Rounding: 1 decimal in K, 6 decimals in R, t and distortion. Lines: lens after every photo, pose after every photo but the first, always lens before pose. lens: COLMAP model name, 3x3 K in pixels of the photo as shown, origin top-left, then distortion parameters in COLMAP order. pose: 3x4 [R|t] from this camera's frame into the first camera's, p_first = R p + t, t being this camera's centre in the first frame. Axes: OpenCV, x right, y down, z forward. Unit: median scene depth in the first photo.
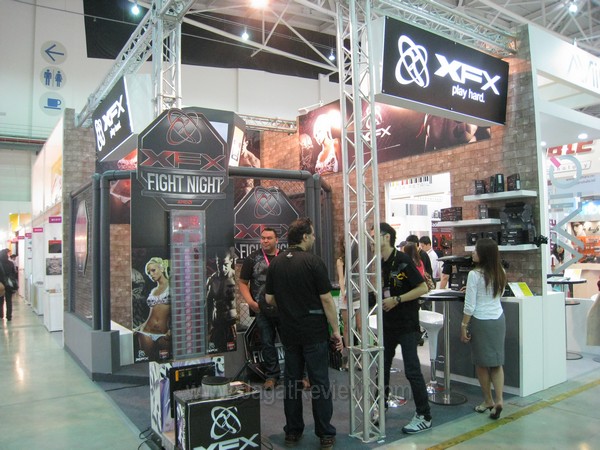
lens RADIAL K [[497.2, 0, 303.0], [0, 497.2, 226.6], [0, 0, 1]] dist [-0.135959, 0.040581]
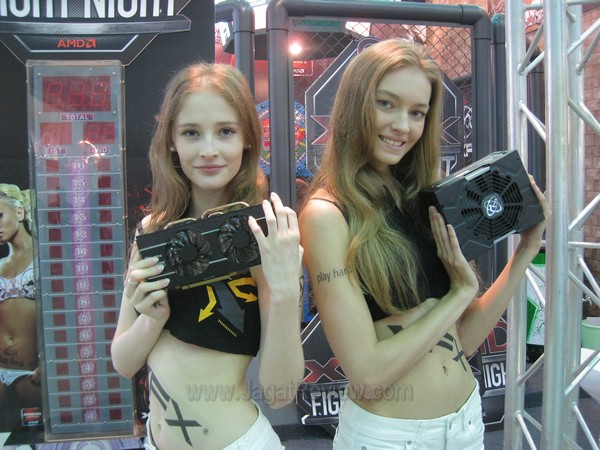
lens RADIAL K [[648.1, 0, 307.5], [0, 648.1, 241.1], [0, 0, 1]] dist [-0.132142, 0.000000]
pose [[0.936753, 0.036529, -0.348079, 0.113878], [0.010876, 0.991020, 0.133272, 0.042755], [0.349821, -0.128629, 0.927944, 0.594481]]
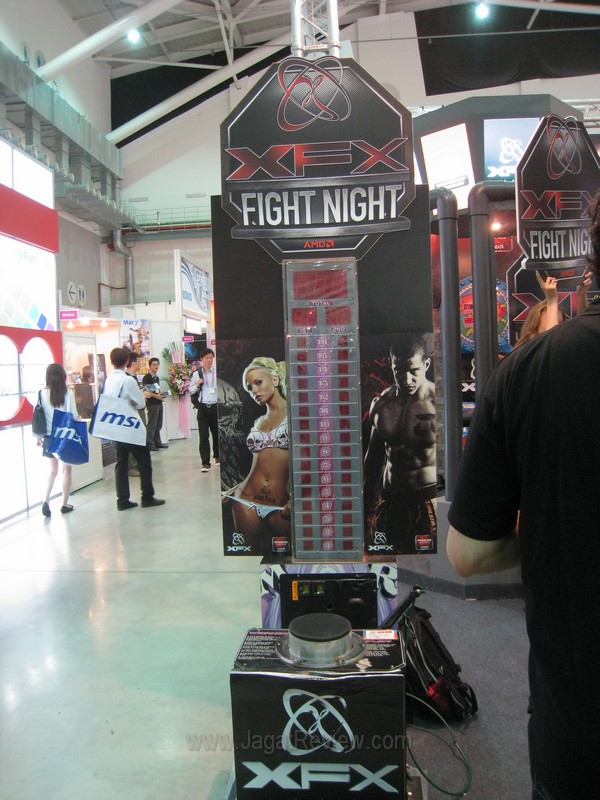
lens RADIAL K [[663.0, 0, 308.4], [0, 663.0, 396.1], [0, 0, 1]] dist [-0.135959, 0.040581]
pose [[0.793317, 0.024917, -0.608299, 0.156635], [0.043163, 0.994346, 0.097022, 0.037488], [0.607277, -0.103225, 0.787756, 0.474246]]
